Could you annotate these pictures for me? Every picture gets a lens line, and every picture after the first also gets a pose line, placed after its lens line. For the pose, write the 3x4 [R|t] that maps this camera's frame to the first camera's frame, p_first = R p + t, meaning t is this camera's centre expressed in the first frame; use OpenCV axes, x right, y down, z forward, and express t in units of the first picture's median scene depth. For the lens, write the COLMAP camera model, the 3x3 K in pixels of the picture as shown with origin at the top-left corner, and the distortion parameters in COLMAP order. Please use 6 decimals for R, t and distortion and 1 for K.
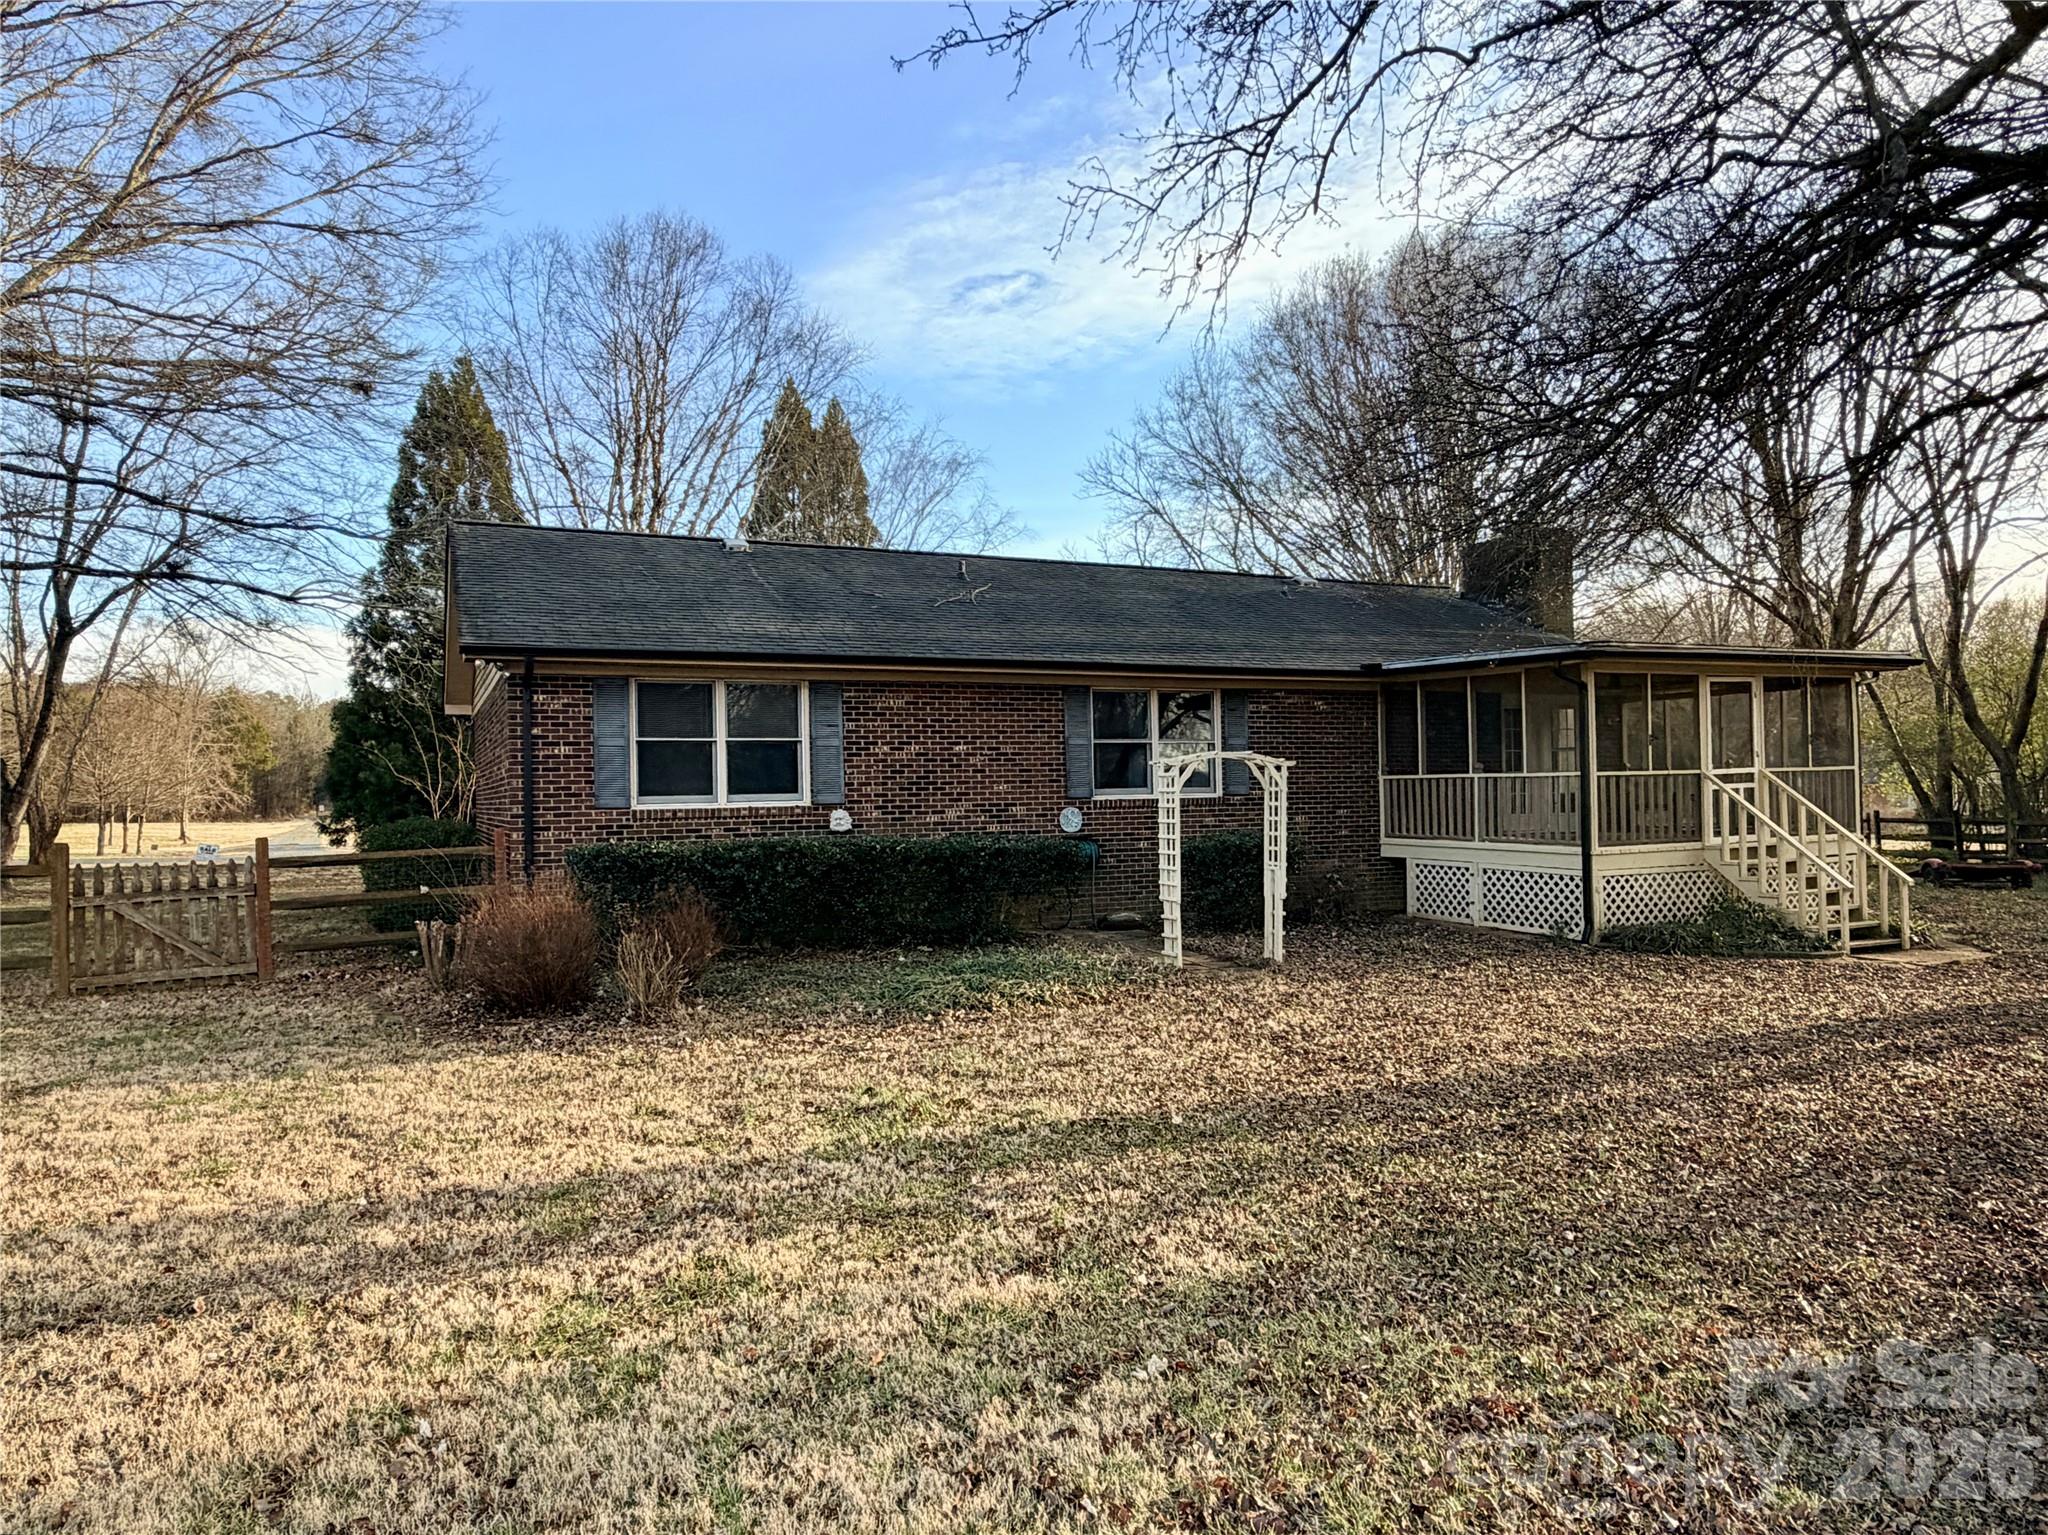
lens RADIAL K [[1314.1, 0, 1024.0], [0, 1314.1, 767.5], [0, 0, 1]] dist [-0.001039, 0.000200]
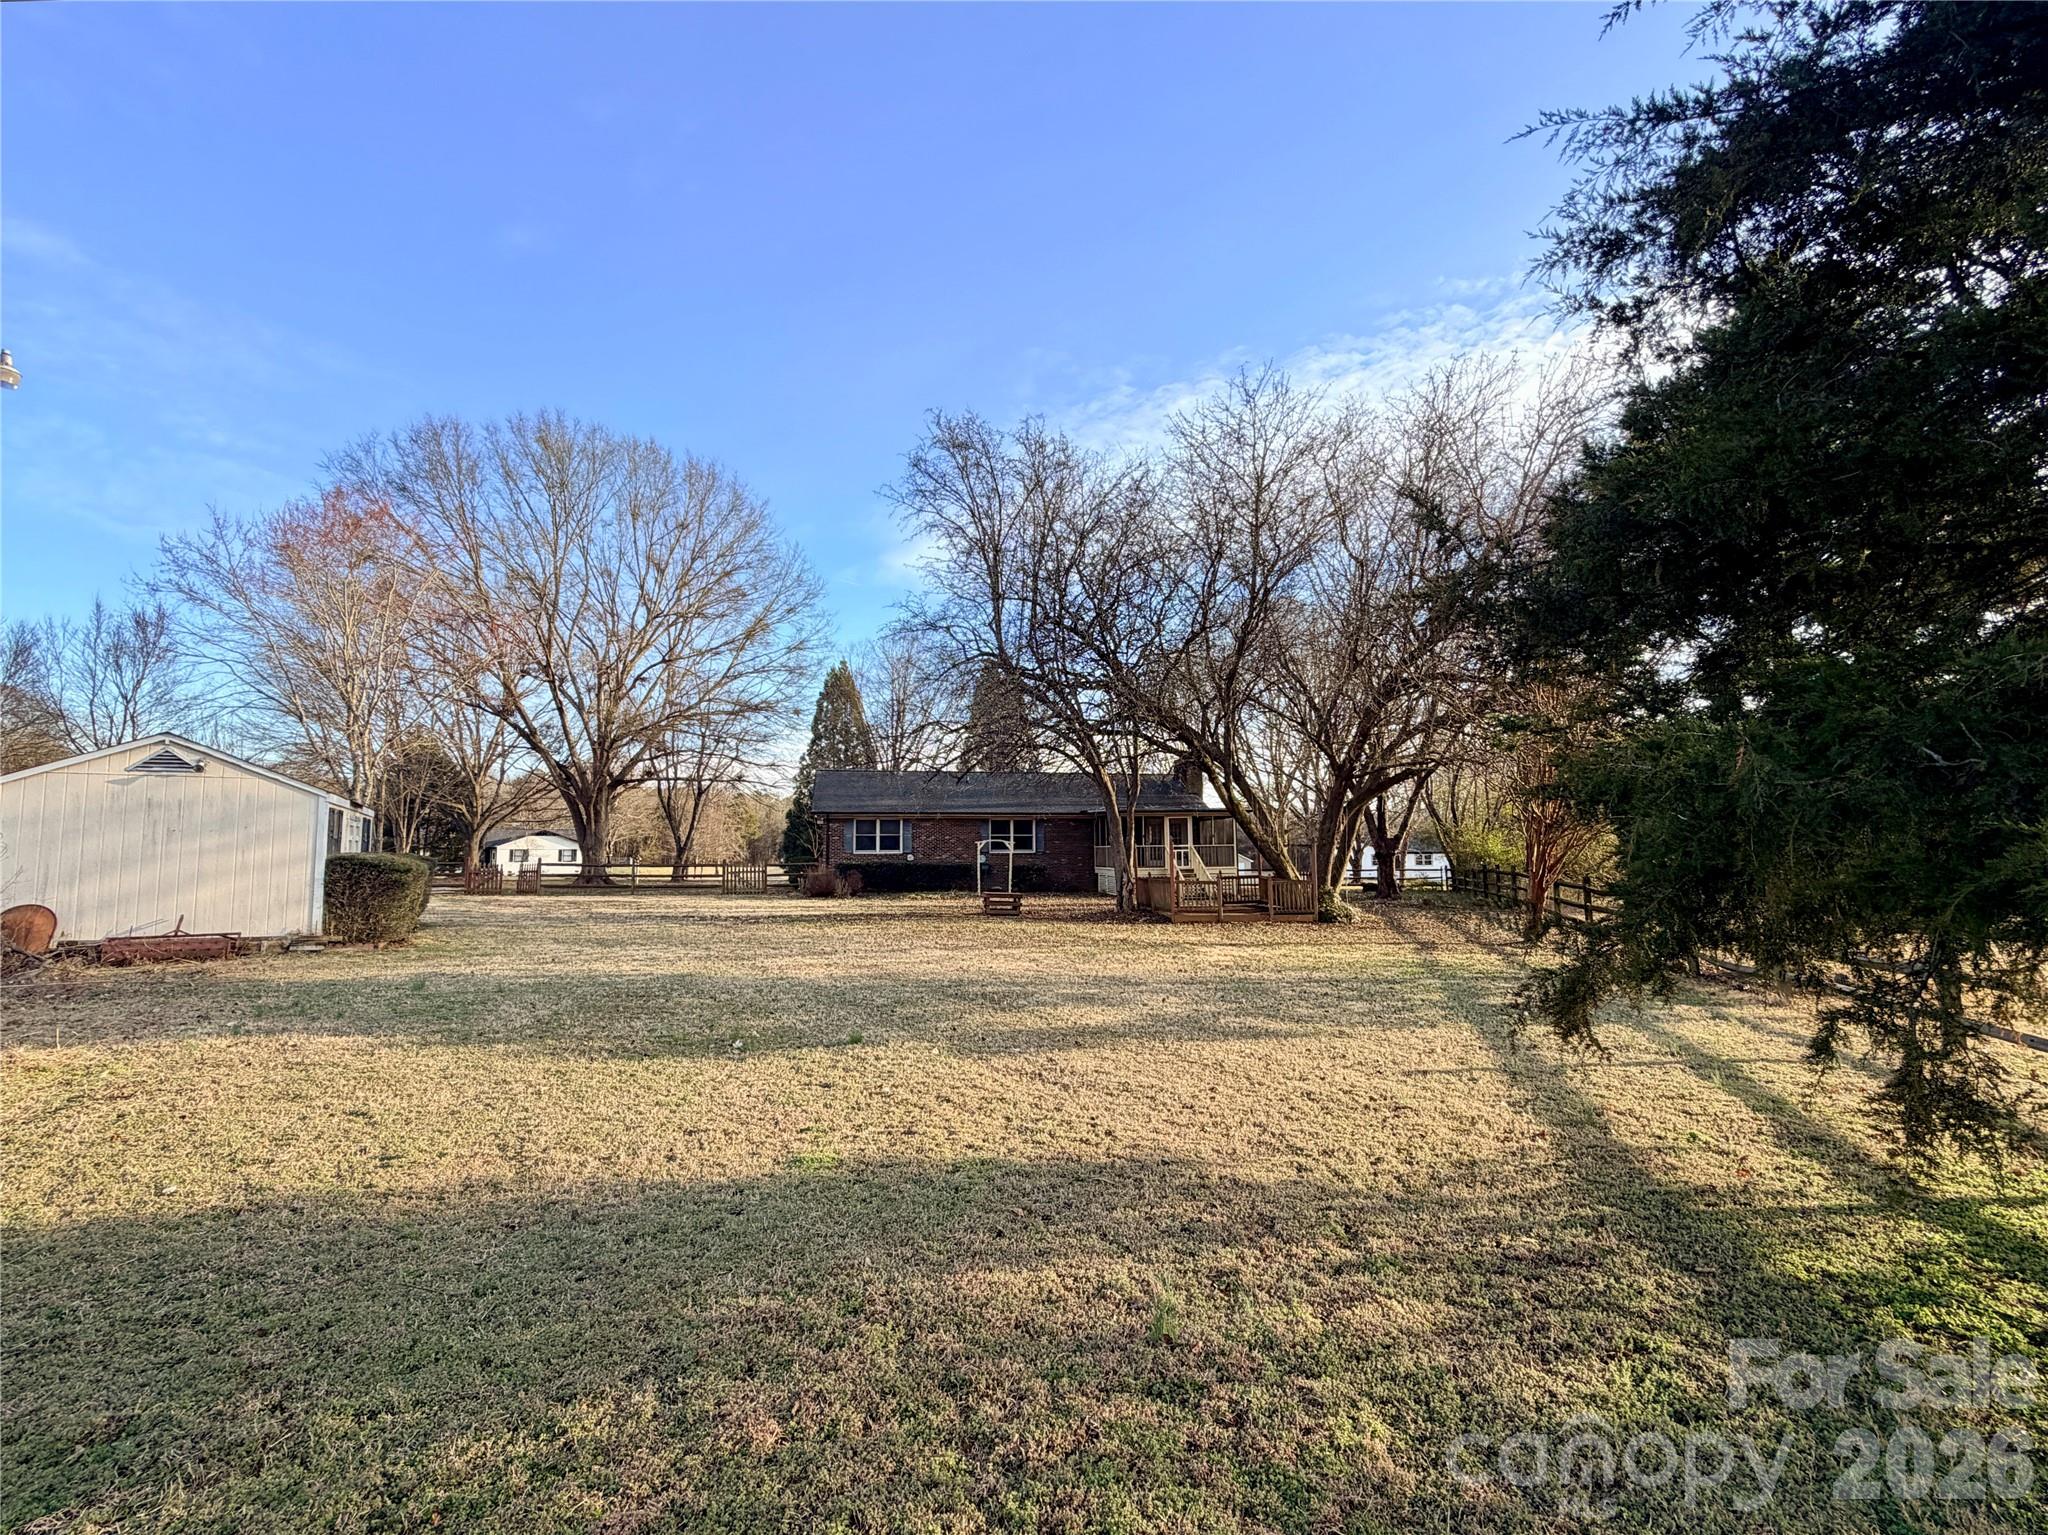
lens RADIAL K [[879.6, 0, 1024.0], [0, 879.6, 767.5], [0, 0, 1]] dist [-0.000142, -0.000006]
pose [[0.975009, -0.010378, -0.221922, 0.708359], [-0.007619, 0.996759, -0.080083, -0.015200], [0.222034, 0.079773, 0.971770, -1.310168]]
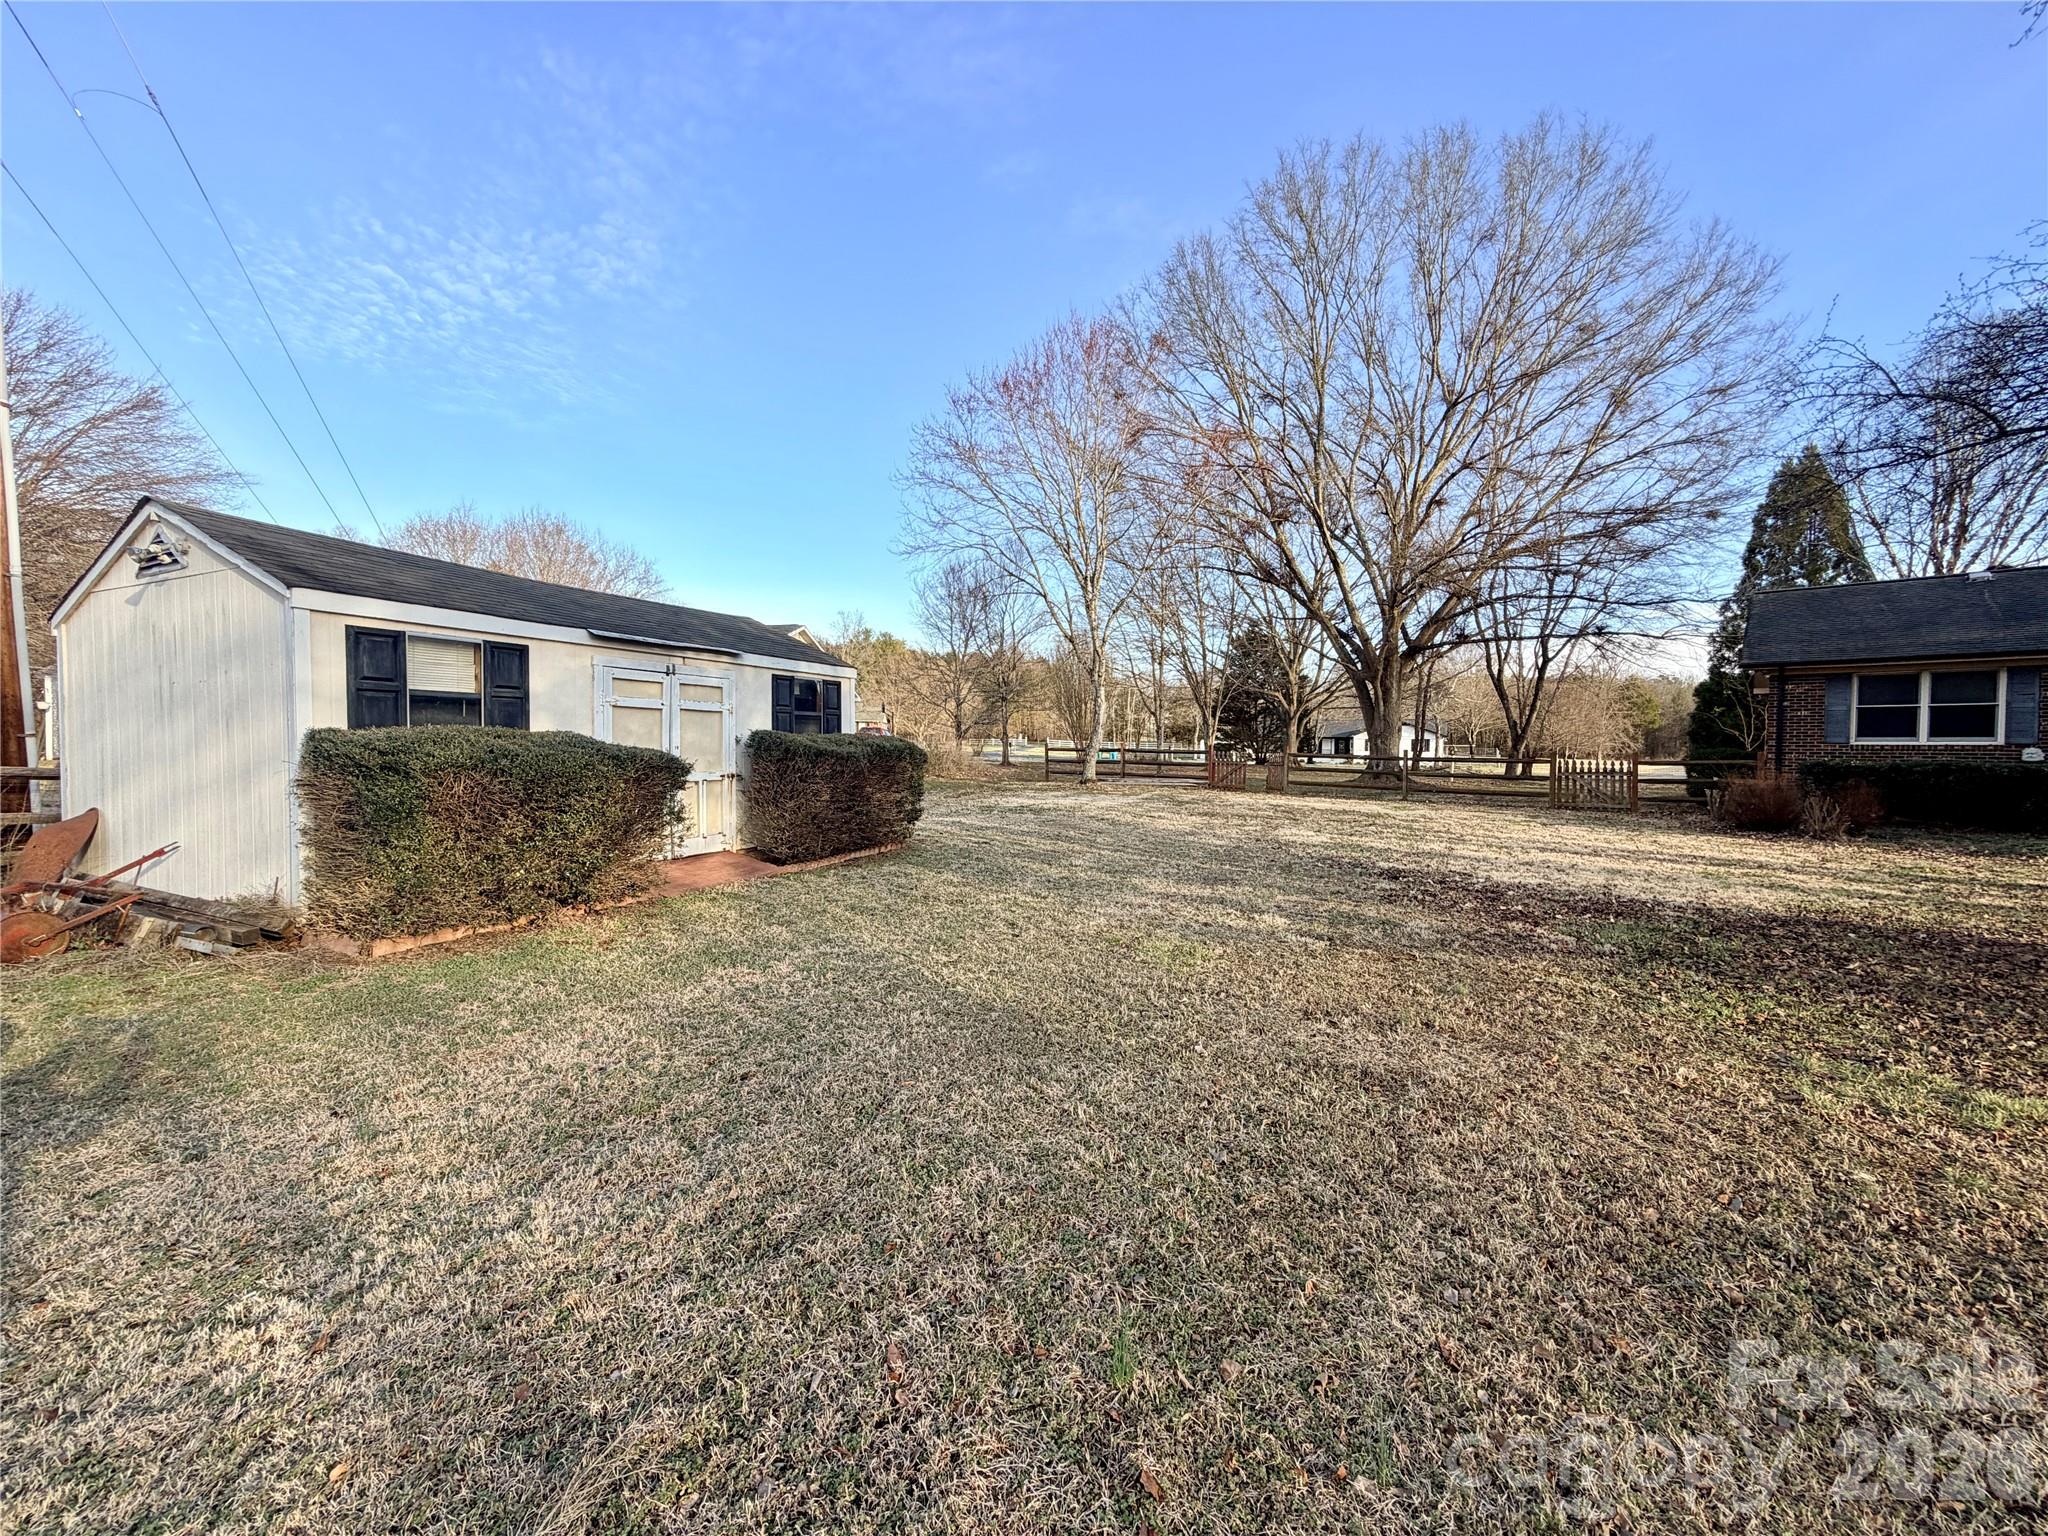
lens RADIAL K [[805.2, 0, 1024.0], [0, 805.2, 768.0], [0, 0, 1]] dist [0.001372, -0.000152]
pose [[0.373080, 0.046386, -0.926639, 0.306596], [0.000810, 0.998733, 0.050321, 0.006527], [0.927799, -0.019524, 0.372569, -0.484956]]
